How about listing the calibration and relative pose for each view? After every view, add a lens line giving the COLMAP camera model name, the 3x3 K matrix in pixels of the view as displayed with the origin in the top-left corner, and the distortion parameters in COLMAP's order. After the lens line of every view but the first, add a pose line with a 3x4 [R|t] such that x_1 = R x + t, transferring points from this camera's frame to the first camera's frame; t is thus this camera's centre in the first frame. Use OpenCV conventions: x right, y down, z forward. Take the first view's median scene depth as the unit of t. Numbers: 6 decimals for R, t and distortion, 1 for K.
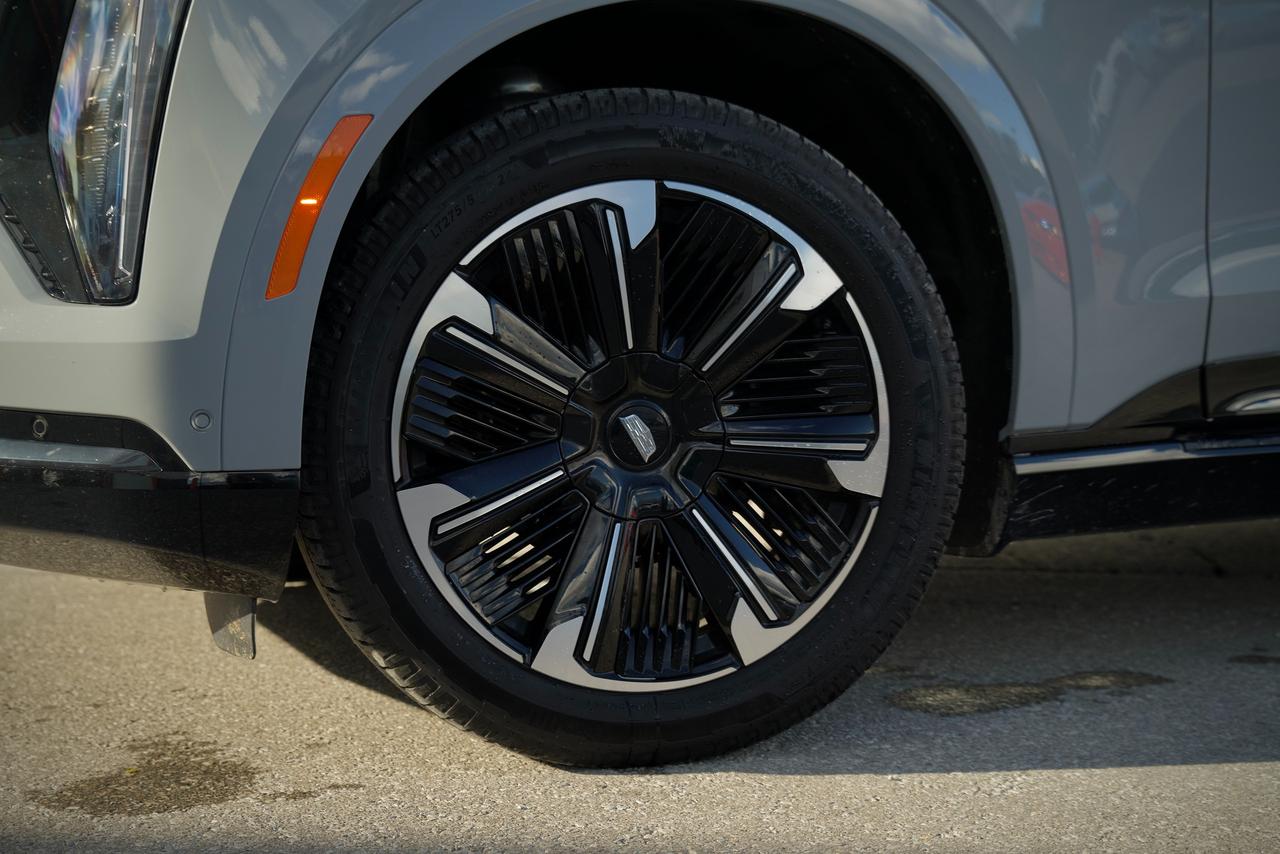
lens RADIAL K [[2563.0, 0, 640.0], [0, 2563.0, 427.0], [0, 0, 1]] dist [0.166573, 0.165808]
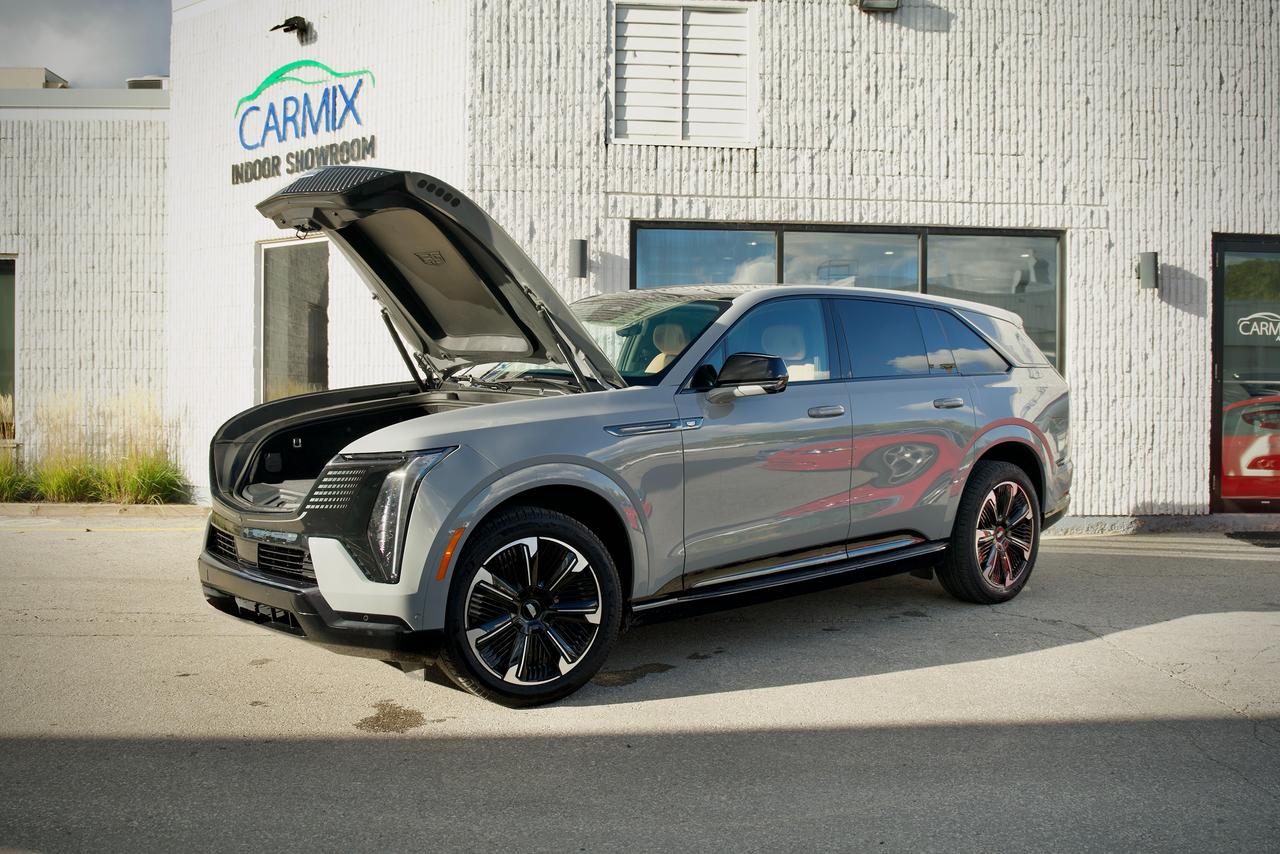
lens RADIAL K [[1364.8, 0, 640.0], [0, 1364.8, 427.0], [0, 0, 1]] dist [-0.131778, 0.104296]
pose [[0.969104, -0.008455, 0.246509, -0.306509], [0.014563, 0.999630, -0.022968, -0.197667], [-0.246223, 0.025849, 0.968868, -0.800214]]
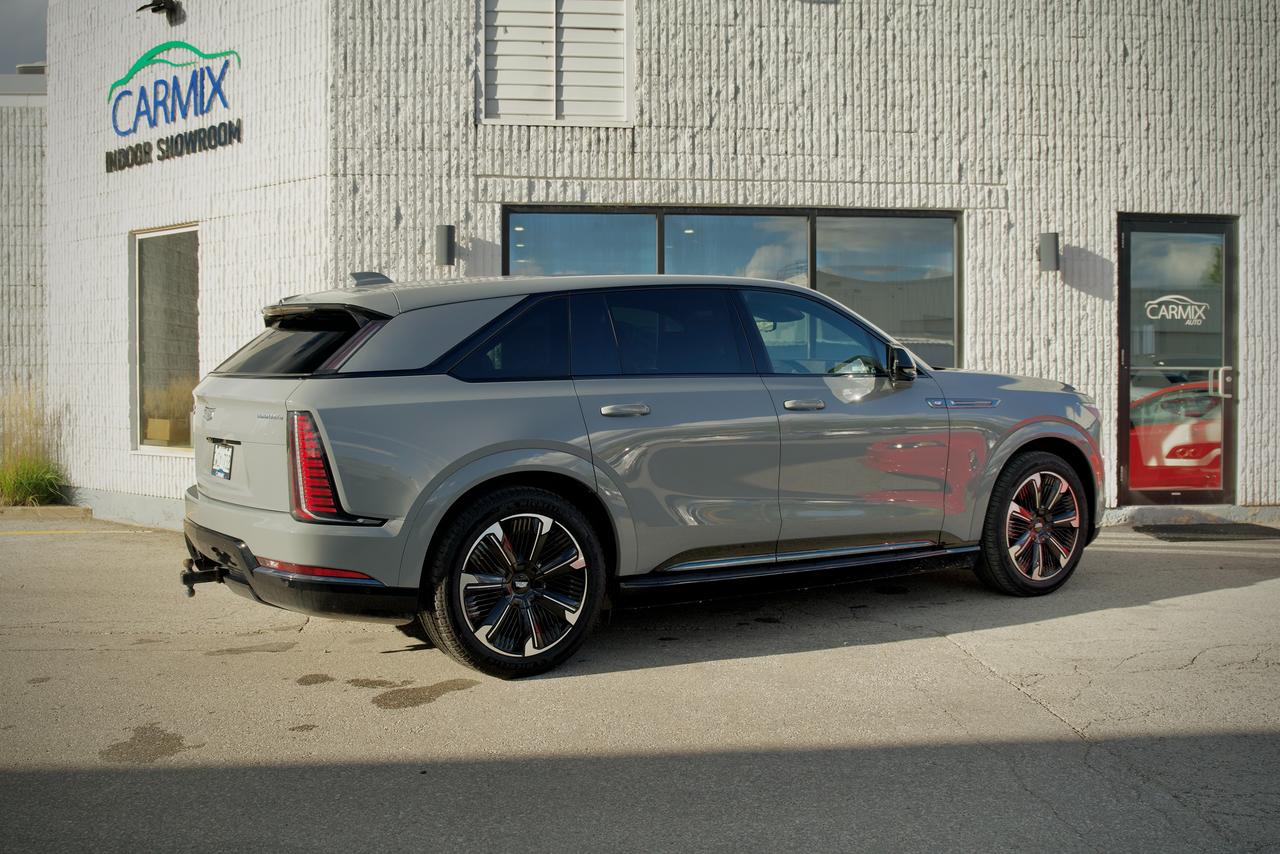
lens RADIAL K [[1364.8, 0, 640.0], [0, 1364.8, 427.0], [0, 0, 1]] dist [-0.131778, 0.104296]
pose [[0.964809, -0.019310, 0.262240, -0.030588], [0.024406, 0.999571, -0.016186, -0.202824], [-0.261815, 0.022017, 0.964867, -0.707249]]
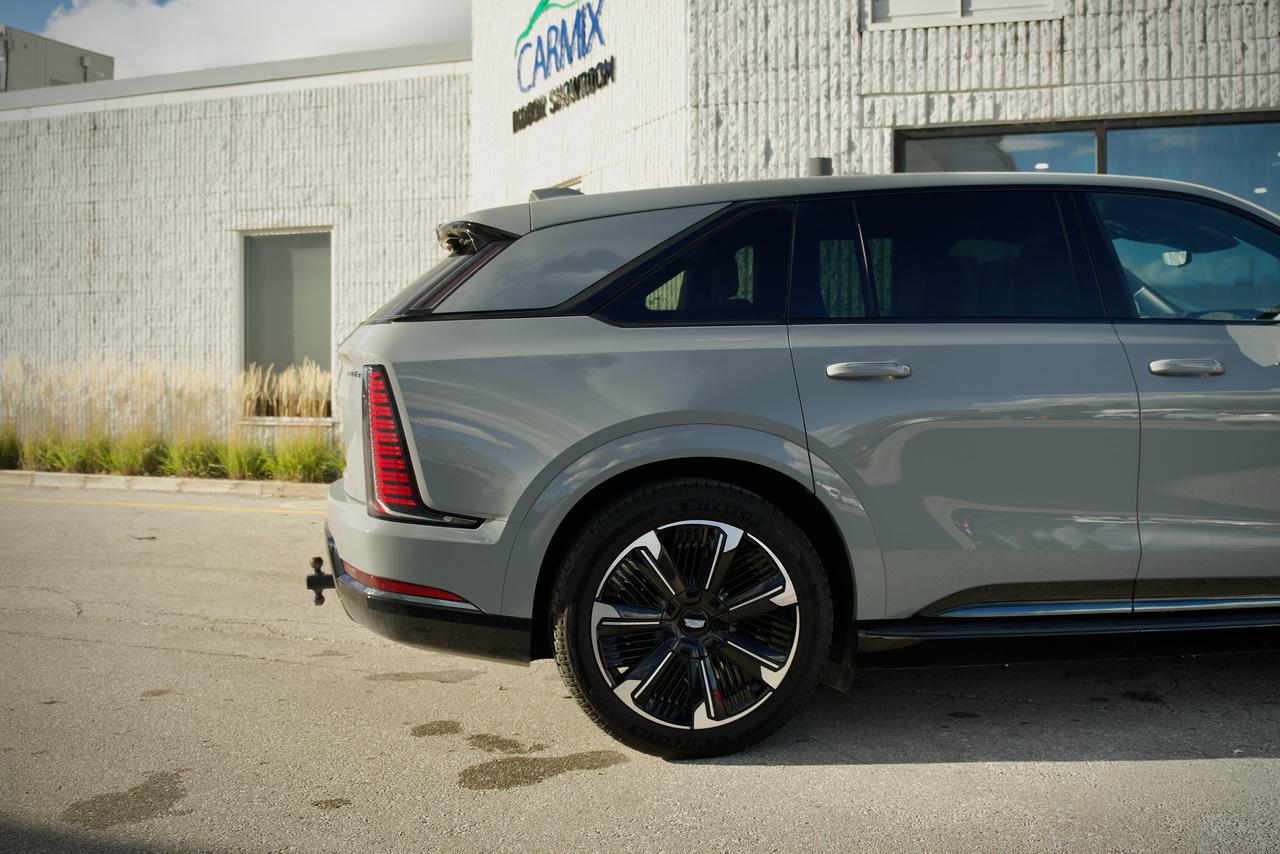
lens RADIAL K [[1364.8, 0, 640.0], [0, 1364.8, 427.0], [0, 0, 1]] dist [-0.131778, 0.104296]
pose [[0.984596, -0.003759, -0.174803, 0.478150], [0.000596, 0.999835, -0.018144, -0.181624], [0.174842, 0.017760, 0.984436, -0.116632]]
